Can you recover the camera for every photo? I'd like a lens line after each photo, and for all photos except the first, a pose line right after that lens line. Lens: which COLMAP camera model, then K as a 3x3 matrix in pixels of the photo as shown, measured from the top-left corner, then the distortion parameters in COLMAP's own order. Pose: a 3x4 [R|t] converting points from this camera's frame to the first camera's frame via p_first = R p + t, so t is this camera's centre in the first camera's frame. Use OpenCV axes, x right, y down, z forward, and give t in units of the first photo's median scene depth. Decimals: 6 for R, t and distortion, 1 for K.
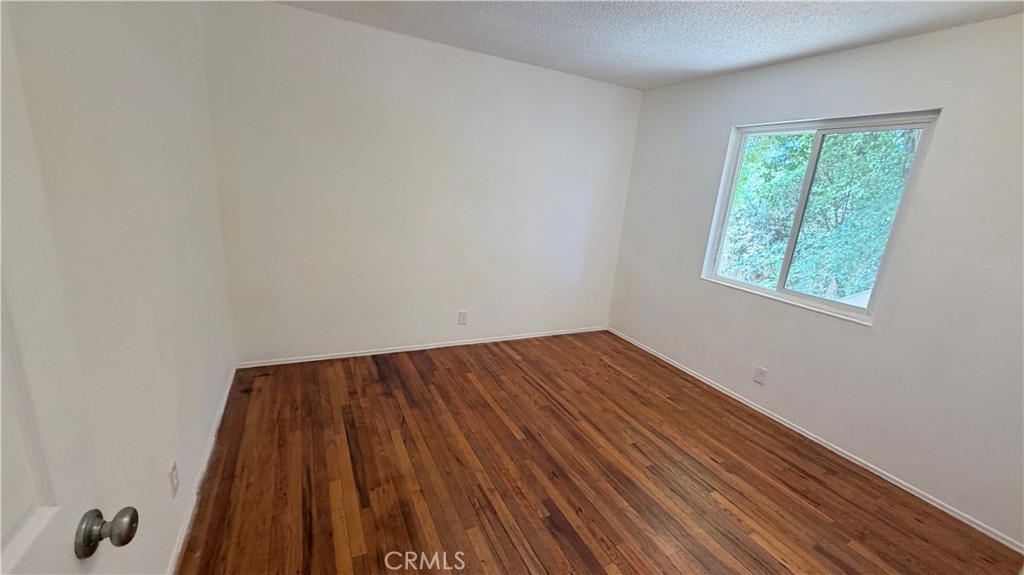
lens RADIAL K [[405.3, 0, 509.3], [0, 405.3, 288.2], [0, 0, 1]] dist [-0.000911, 0.000169]
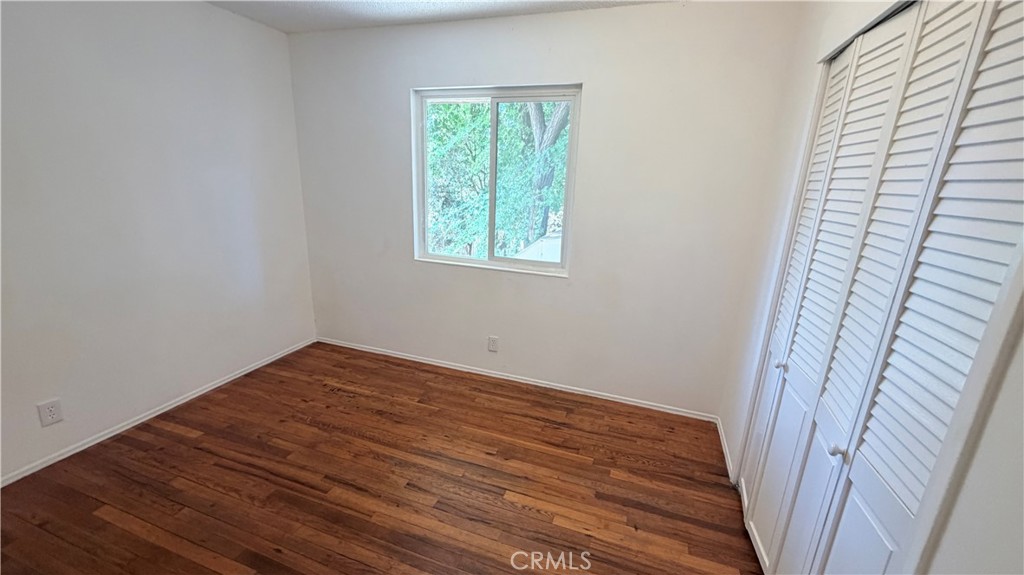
lens RADIAL K [[405.3, 0, 509.3], [0, 405.3, 288.2], [0, 0, 1]] dist [-0.000911, 0.000169]
pose [[0.712733, -0.239927, 0.659126, 0.010013], [0.198072, 0.970280, 0.139009, -0.055966], [-0.672889, 0.031478, 0.739074, 0.216881]]
